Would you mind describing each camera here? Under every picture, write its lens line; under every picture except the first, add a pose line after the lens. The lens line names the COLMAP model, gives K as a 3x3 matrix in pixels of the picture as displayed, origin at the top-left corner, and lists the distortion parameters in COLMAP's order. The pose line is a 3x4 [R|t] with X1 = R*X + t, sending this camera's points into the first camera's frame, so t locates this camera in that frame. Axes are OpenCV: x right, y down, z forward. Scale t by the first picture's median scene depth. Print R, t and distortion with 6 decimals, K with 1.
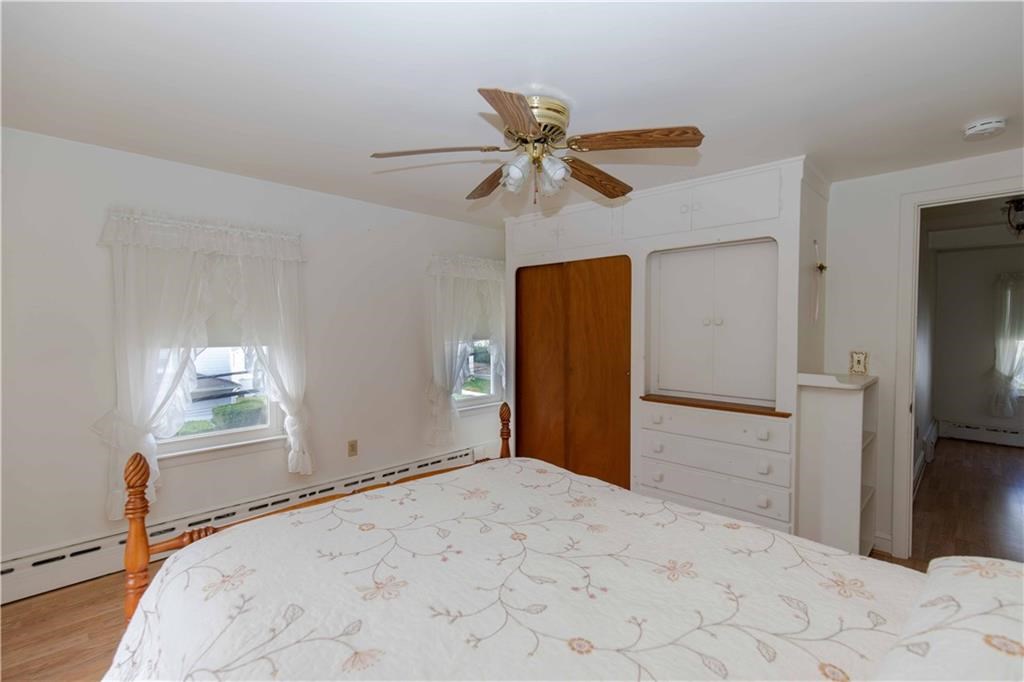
lens RADIAL K [[466.7, 0, 510.3], [0, 466.7, 340.5], [0, 0, 1]] dist [0.011233, -0.000067]
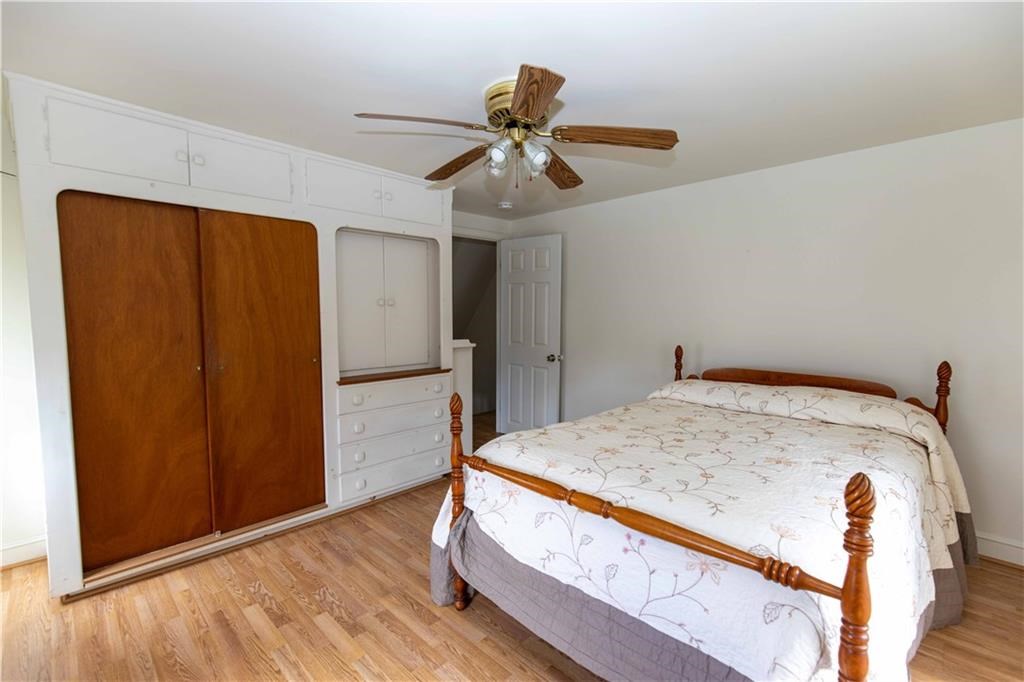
lens RADIAL K [[466.7, 0, 510.3], [0, 466.7, 340.5], [0, 0, 1]] dist [0.011233, -0.000067]
pose [[0.003338, -0.068917, 0.997617, -0.824353], [0.026895, 0.997268, 0.068803, -0.021405], [-0.999633, 0.026601, 0.005182, 0.832482]]
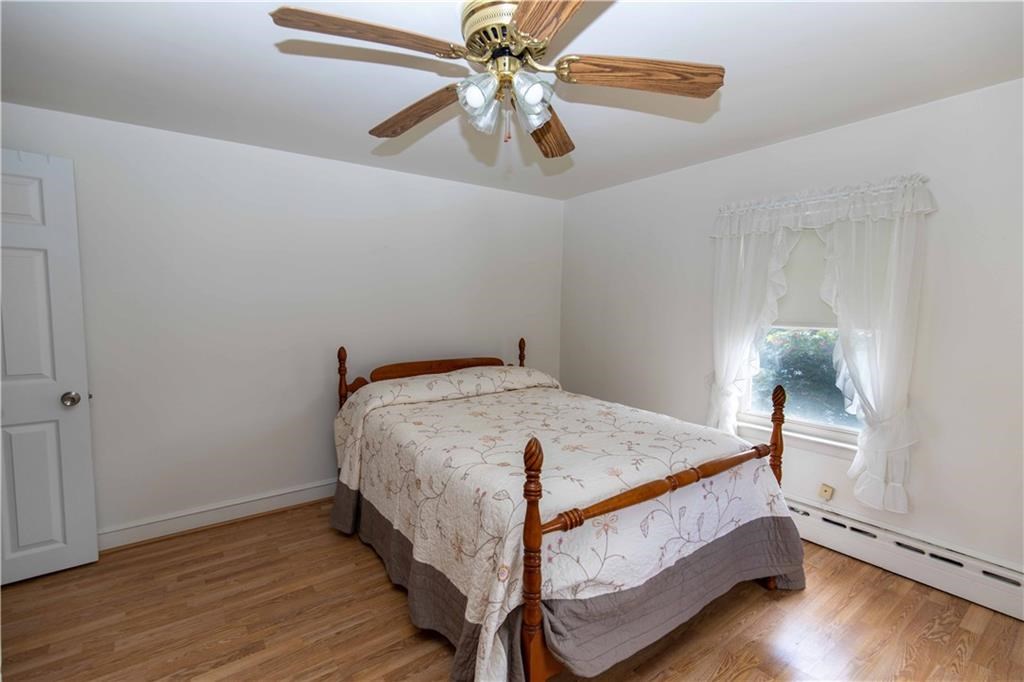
lens RADIAL K [[466.7, 0, 510.3], [0, 466.7, 340.5], [0, 0, 1]] dist [0.011233, -0.000067]
pose [[-0.987726, -0.019632, 0.154959, -0.063415], [-0.002664, 0.994043, 0.108959, -0.048225], [-0.156175, 0.107208, -0.981894, 1.459479]]
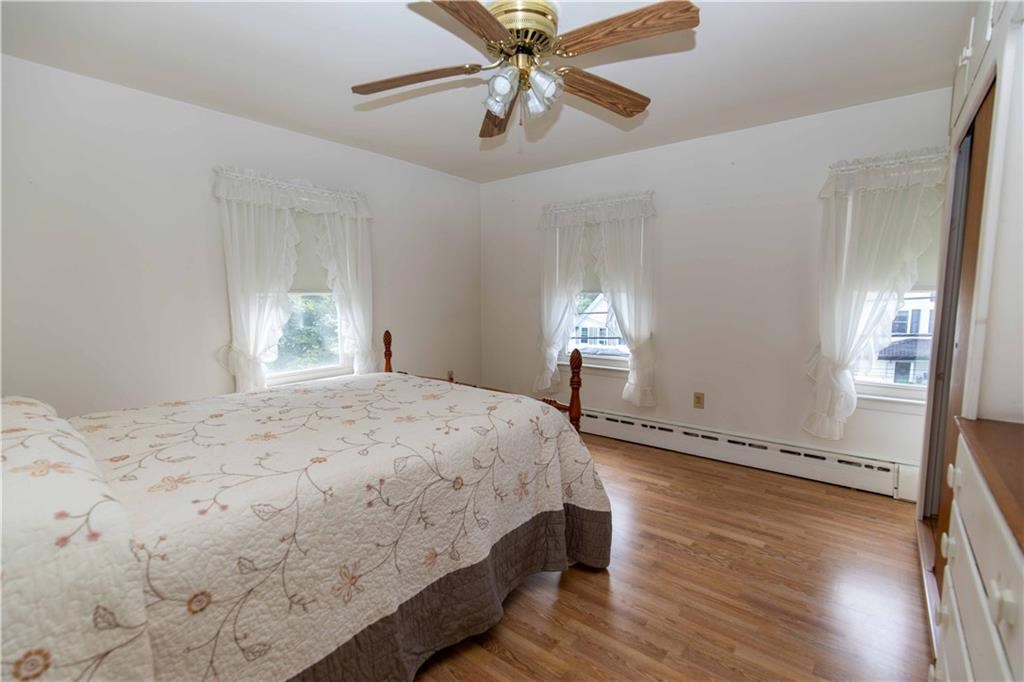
lens RADIAL K [[466.7, 0, 510.3], [0, 466.7, 340.5], [0, 0, 1]] dist [0.011233, -0.000067]
pose [[0.105456, 0.101329, -0.989248, 0.806401], [-0.024126, 0.994763, 0.099322, 0.029175], [0.994131, 0.013392, 0.107348, 0.724733]]
